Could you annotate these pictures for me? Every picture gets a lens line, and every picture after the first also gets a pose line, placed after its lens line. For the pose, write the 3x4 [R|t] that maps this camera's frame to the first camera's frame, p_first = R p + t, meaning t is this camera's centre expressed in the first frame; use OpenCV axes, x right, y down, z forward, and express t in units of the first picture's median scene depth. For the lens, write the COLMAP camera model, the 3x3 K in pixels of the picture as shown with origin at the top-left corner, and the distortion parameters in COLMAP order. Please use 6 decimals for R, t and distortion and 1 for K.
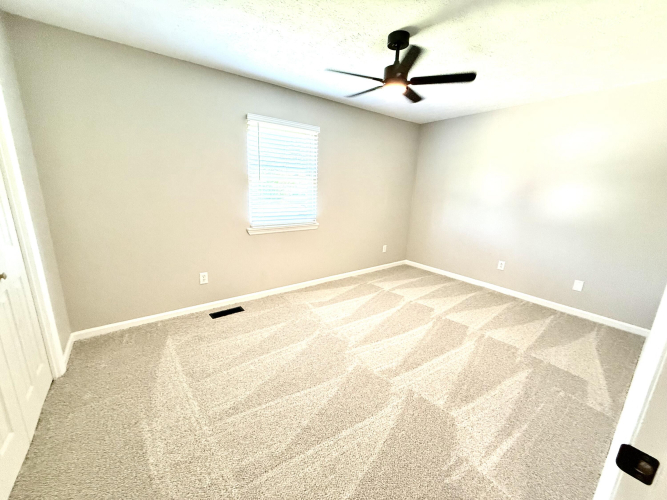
lens RADIAL K [[265.7, 0, 331.5], [0, 265.7, 249.1], [0, 0, 1]] dist [-0.000757, 0.000359]
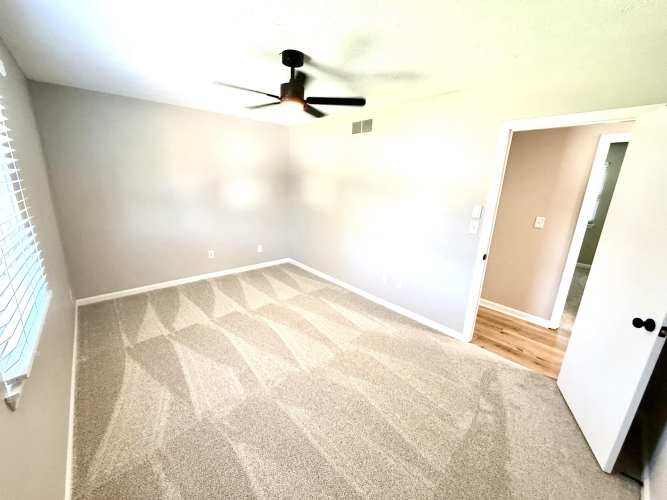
lens RADIAL K [[265.7, 0, 331.5], [0, 265.7, 249.1], [0, 0, 1]] dist [-0.000757, 0.000359]
pose [[-0.076191, -0.284553, 0.955628, -0.567241], [0.206084, 0.933225, 0.294313, -0.228458], [-0.975564, 0.219364, -0.012461, 0.650718]]
